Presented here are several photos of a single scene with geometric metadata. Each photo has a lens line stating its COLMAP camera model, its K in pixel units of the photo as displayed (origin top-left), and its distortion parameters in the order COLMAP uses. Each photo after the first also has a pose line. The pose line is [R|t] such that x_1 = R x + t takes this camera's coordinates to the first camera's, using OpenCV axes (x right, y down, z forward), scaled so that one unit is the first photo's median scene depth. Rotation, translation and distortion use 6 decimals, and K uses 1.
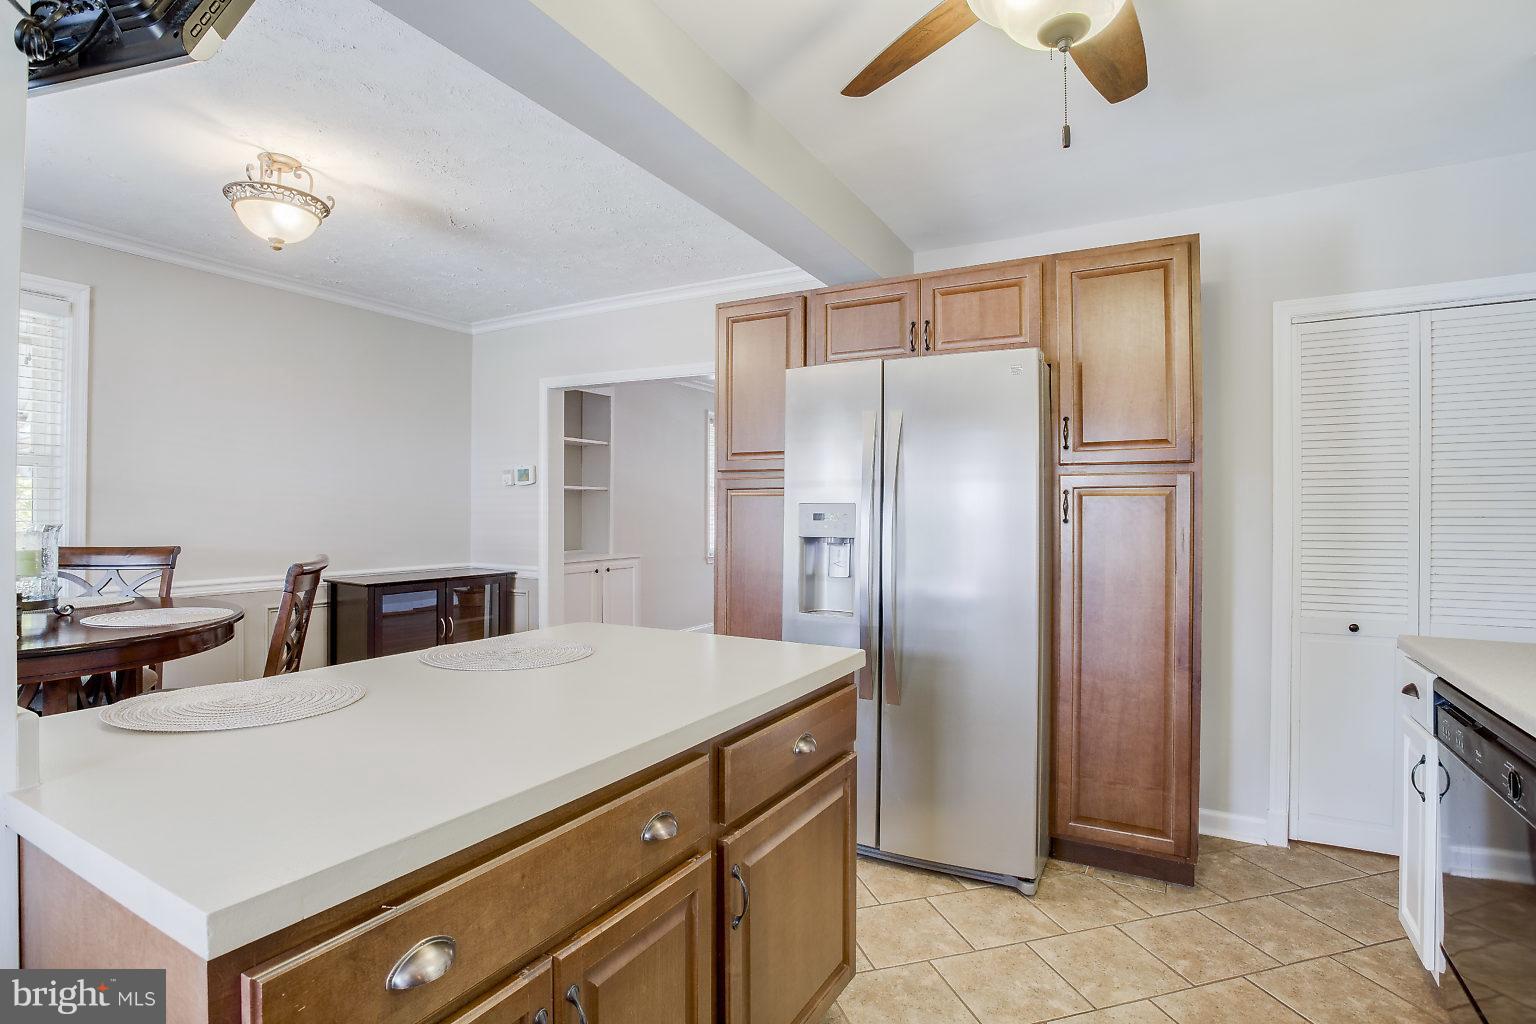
lens RADIAL K [[769.9, 0, 758.9], [0, 769.9, 512.5], [0, 0, 1]] dist [-0.050337, 0.025743]
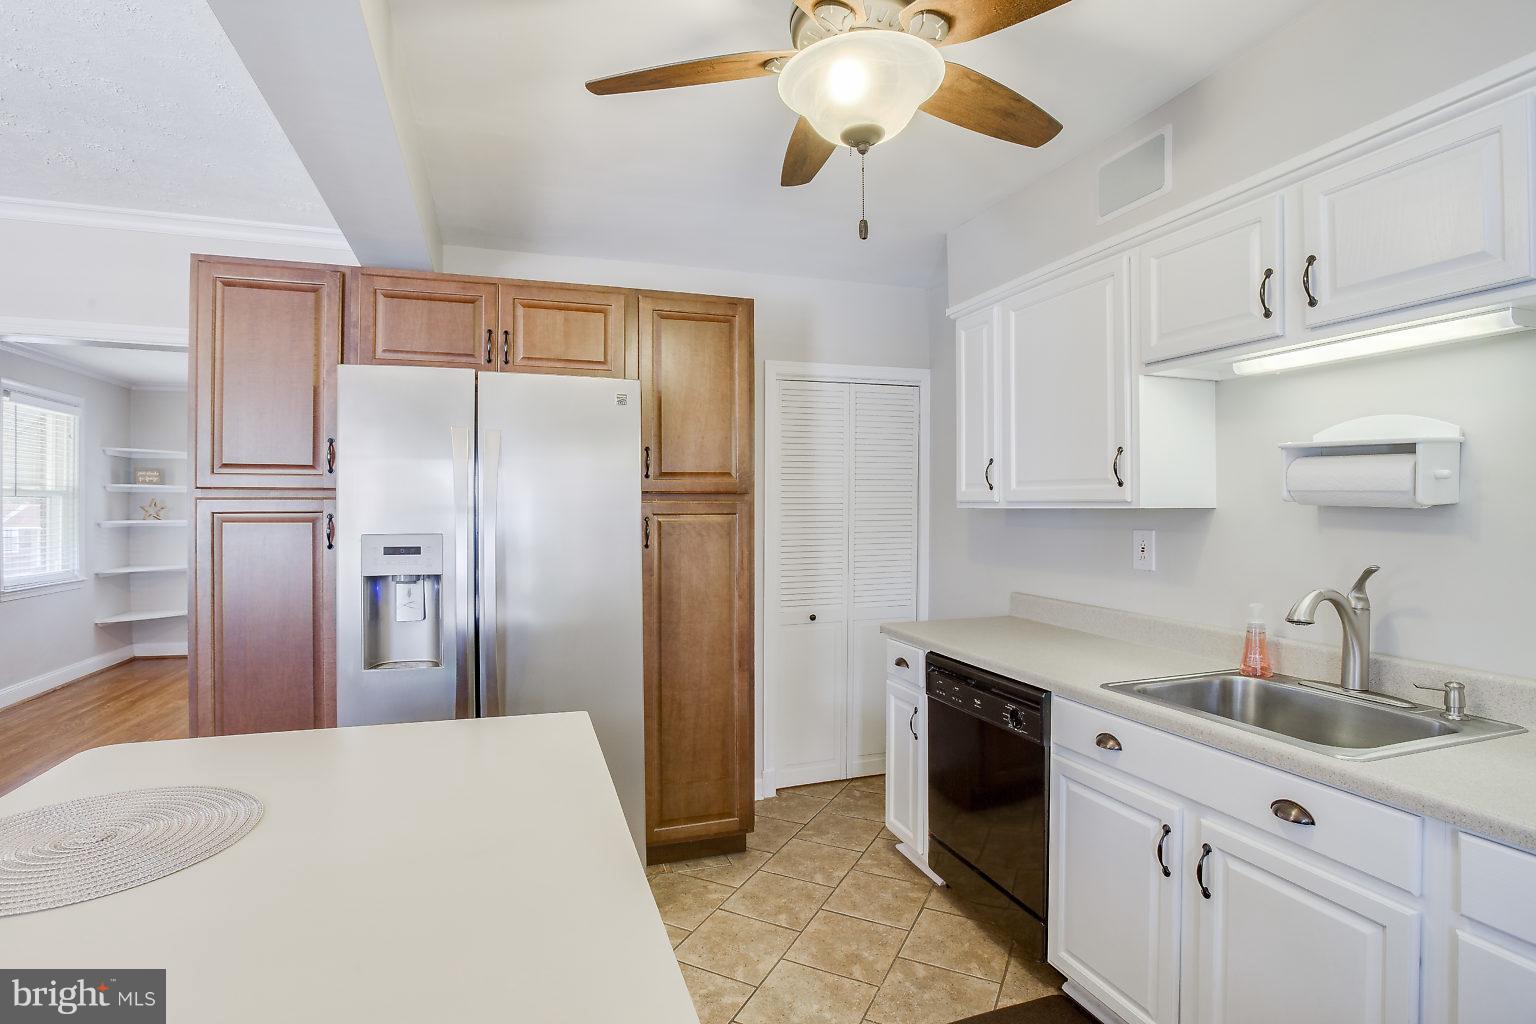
lens RADIAL K [[767.5, 0, 765.0], [0, 767.5, 515.1], [0, 0, 1]] dist [-0.052336, 0.017071]
pose [[0.670271, -0.011956, 0.742021, -0.272576], [0.004127, 0.999915, 0.012384, -0.044253], [-0.742105, -0.005239, 0.670263, 0.174790]]
